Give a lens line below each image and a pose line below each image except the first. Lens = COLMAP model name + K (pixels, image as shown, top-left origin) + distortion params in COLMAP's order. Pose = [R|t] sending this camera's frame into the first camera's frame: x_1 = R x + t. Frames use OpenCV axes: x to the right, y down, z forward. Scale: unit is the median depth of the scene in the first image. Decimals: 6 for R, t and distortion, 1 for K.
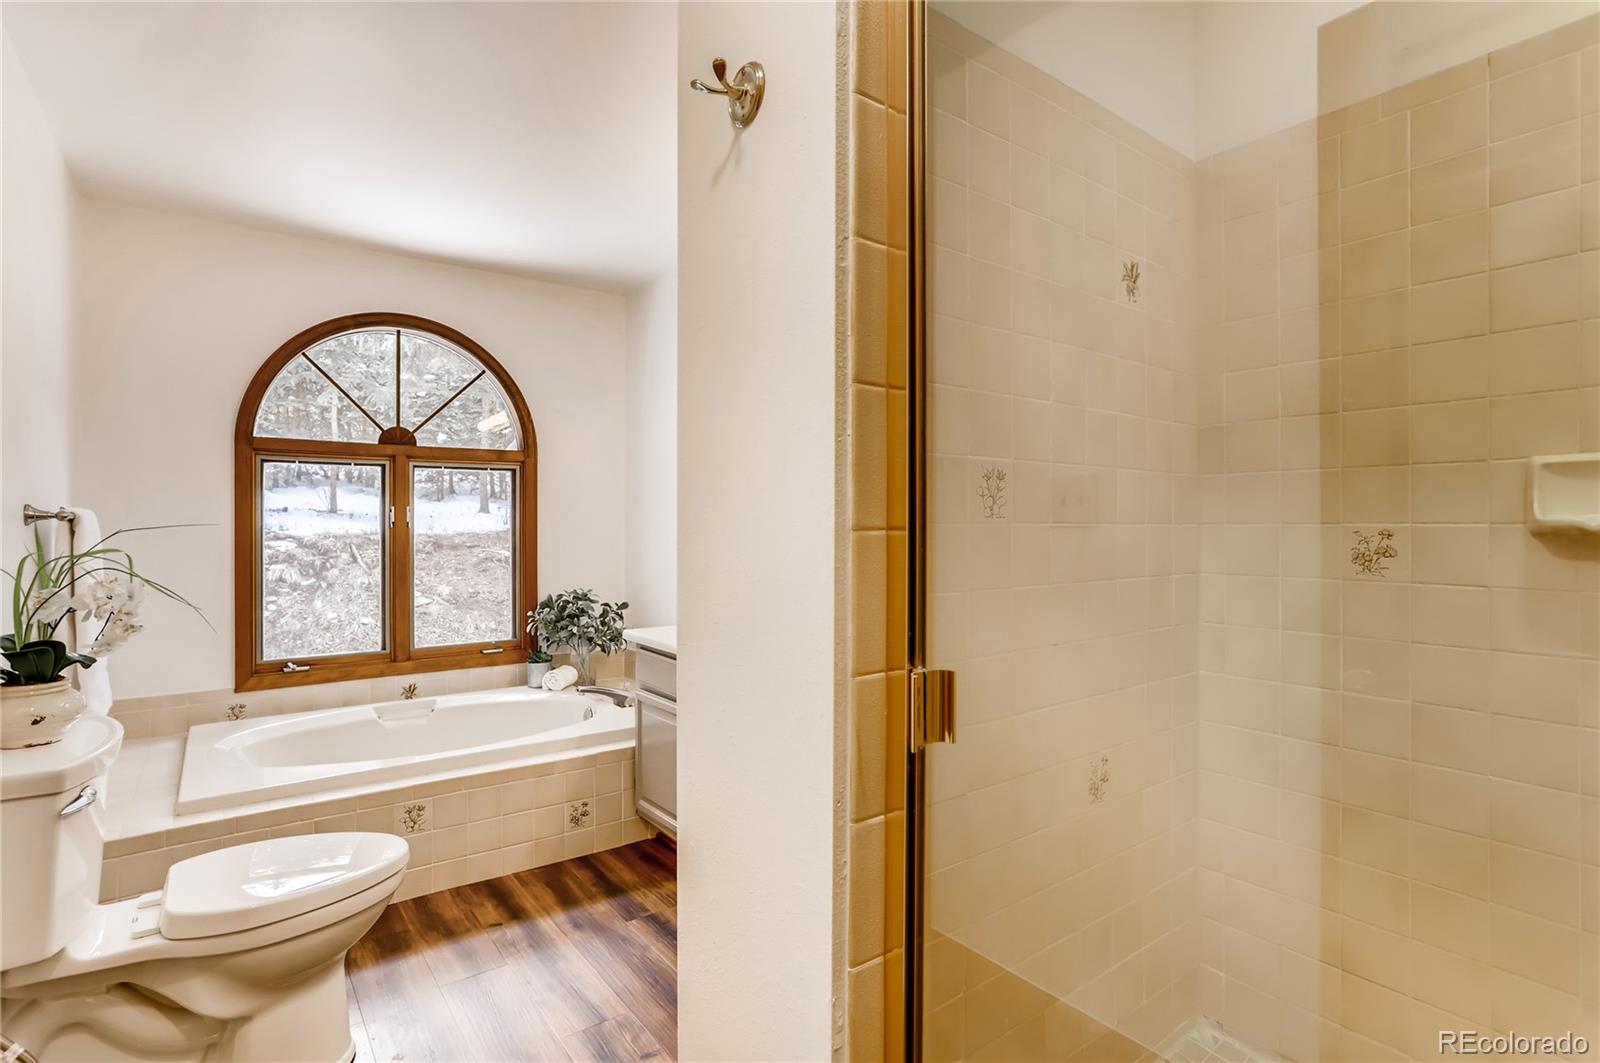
lens RADIAL K [[787.2, 0, 793.4], [0, 787.2, 528.1], [0, 0, 1]] dist [-0.040287, 0.021131]
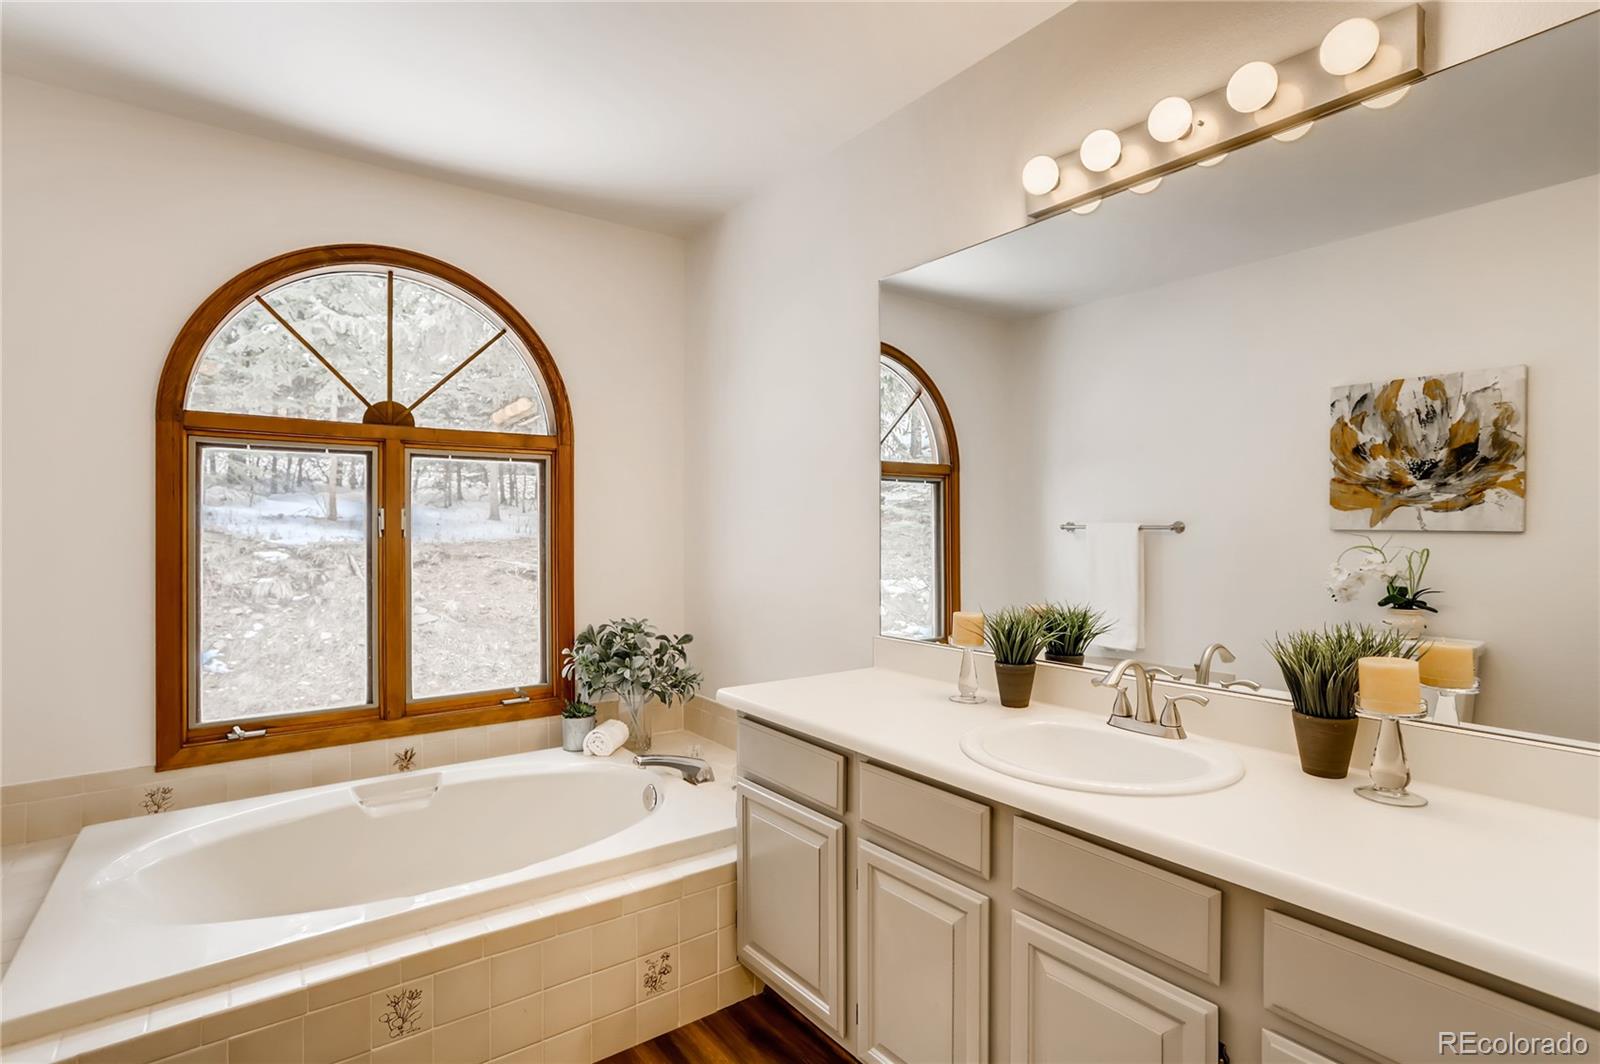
lens RADIAL K [[787.2, 0, 793.4], [0, 787.2, 528.6], [0, 0, 1]] dist [-0.040287, 0.021131]
pose [[0.999961, -0.002770, -0.008356, -0.112159], [0.002700, 0.999962, -0.008282, -0.001742], [0.008378, 0.008259, 0.999931, 0.251272]]
